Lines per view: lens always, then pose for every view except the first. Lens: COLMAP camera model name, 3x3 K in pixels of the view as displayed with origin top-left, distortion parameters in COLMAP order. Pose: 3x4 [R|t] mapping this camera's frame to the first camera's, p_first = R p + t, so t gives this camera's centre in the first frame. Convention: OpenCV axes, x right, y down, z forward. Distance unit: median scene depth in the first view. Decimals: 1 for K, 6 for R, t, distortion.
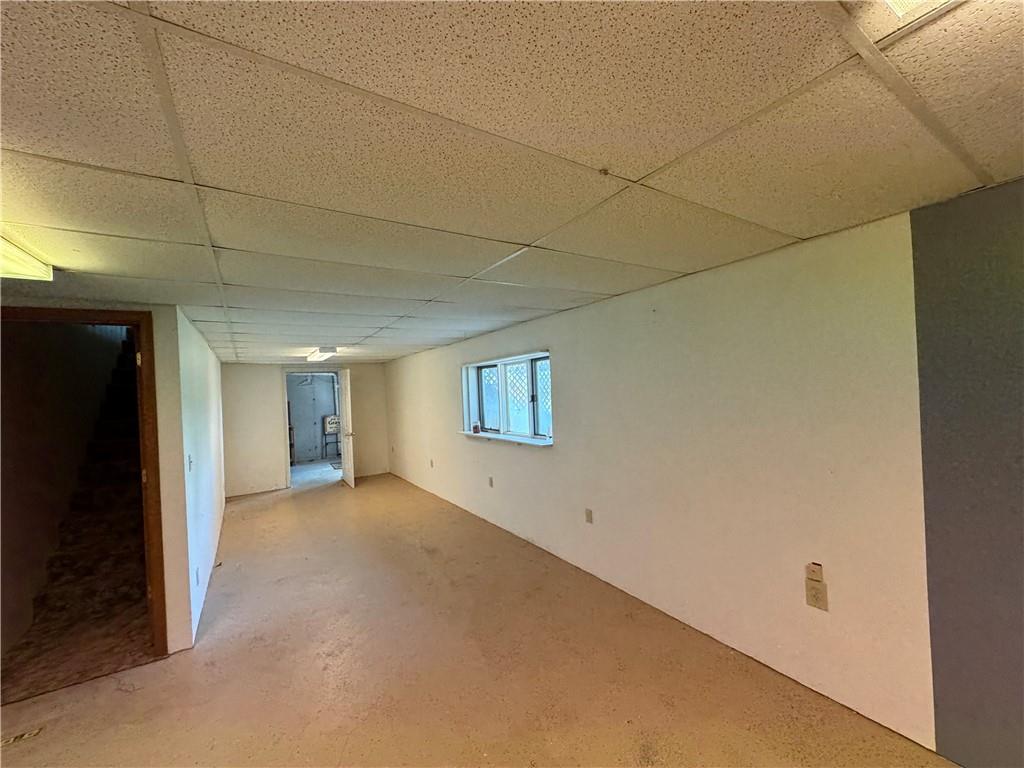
lens RADIAL K [[411.4, 0, 512.0], [0, 411.4, 384.0], [0, 0, 1]] dist [-0.001023, -0.000299]
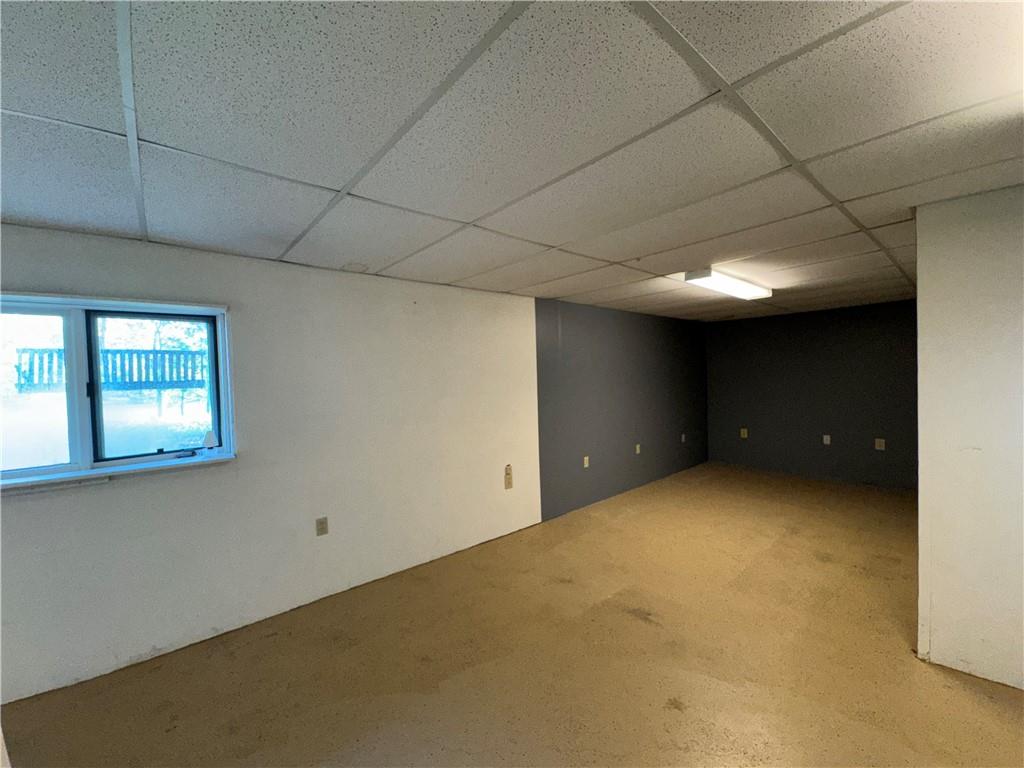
lens RADIAL K [[411.4, 0, 512.0], [0, 411.4, 384.0], [0, 0, 1]] dist [-0.001023, -0.000299]
pose [[-0.146759, 0.032695, 0.988632, -0.687920], [0.021922, 0.999316, -0.029794, 0.073780], [-0.988929, 0.017300, -0.147375, 0.755406]]
